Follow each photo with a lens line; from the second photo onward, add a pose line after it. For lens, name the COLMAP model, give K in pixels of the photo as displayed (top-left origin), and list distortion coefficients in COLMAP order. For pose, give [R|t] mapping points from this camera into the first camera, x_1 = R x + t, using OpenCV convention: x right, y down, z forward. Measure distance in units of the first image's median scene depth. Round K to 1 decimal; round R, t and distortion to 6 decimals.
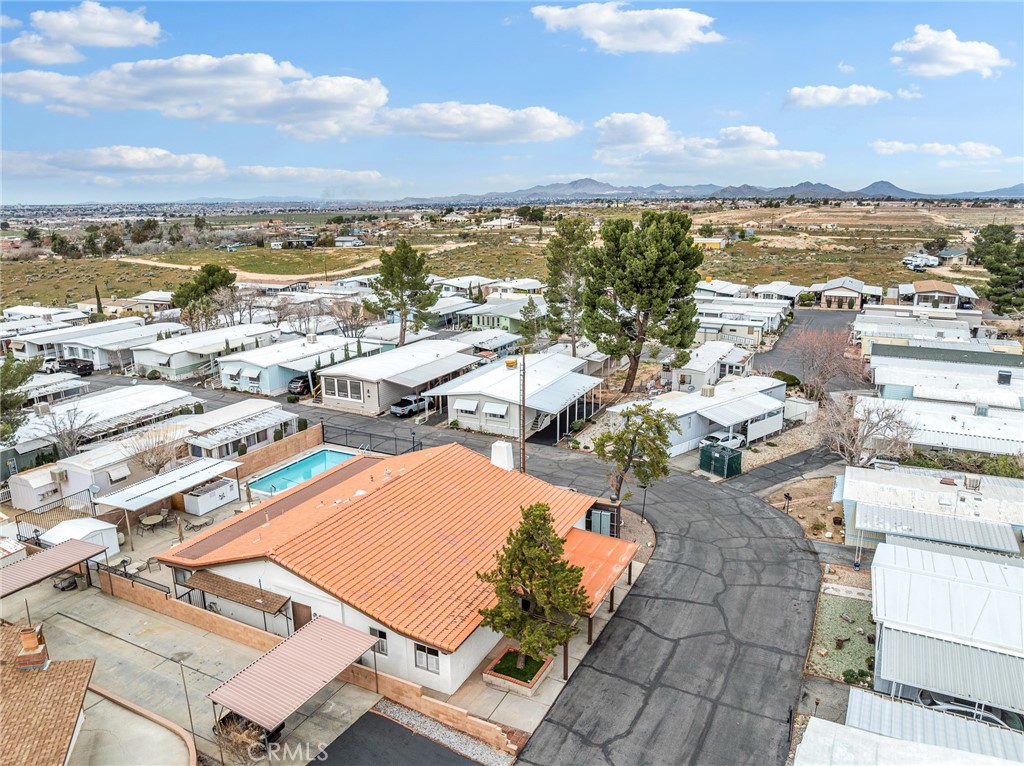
lens RADIAL K [[719.7, 0, 512.0], [0, 719.7, 383.0], [0, 0, 1]] dist [-0.035987, 0.002899]
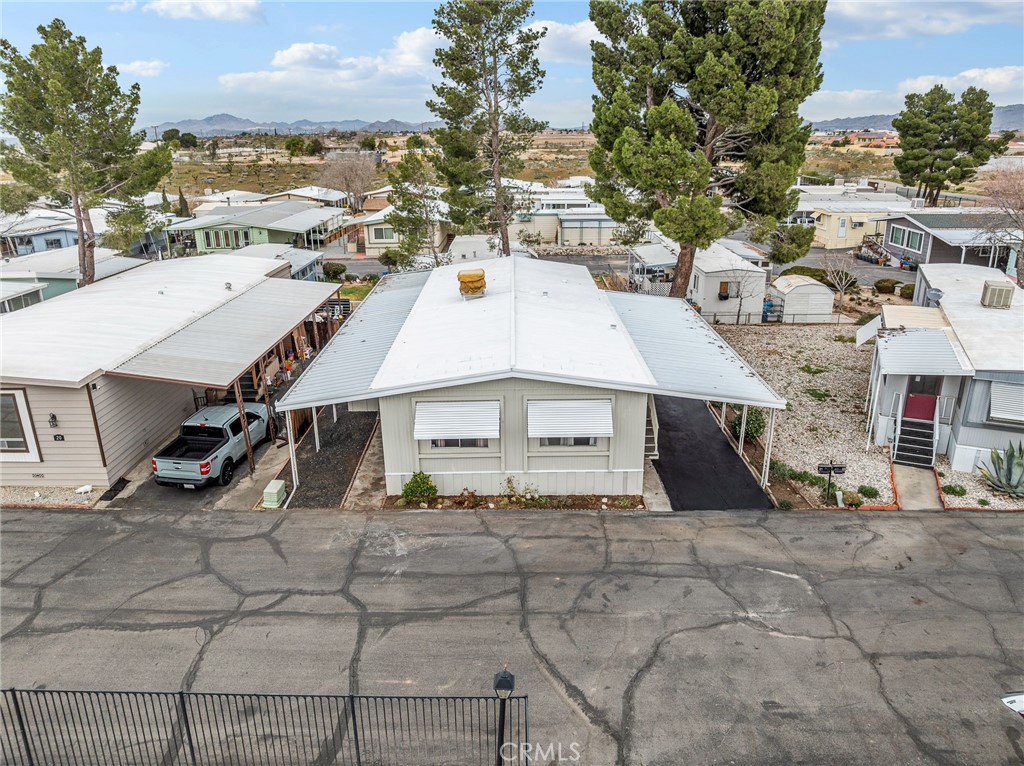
lens RADIAL K [[719.7, 0, 512.0], [0, 719.7, 383.0], [0, 0, 1]] dist [-0.035987, 0.002899]
pose [[0.894740, -0.146368, 0.421920, -0.155236], [0.110941, 0.987998, 0.107480, -0.013620], [-0.432588, -0.049359, 0.900240, 0.674600]]
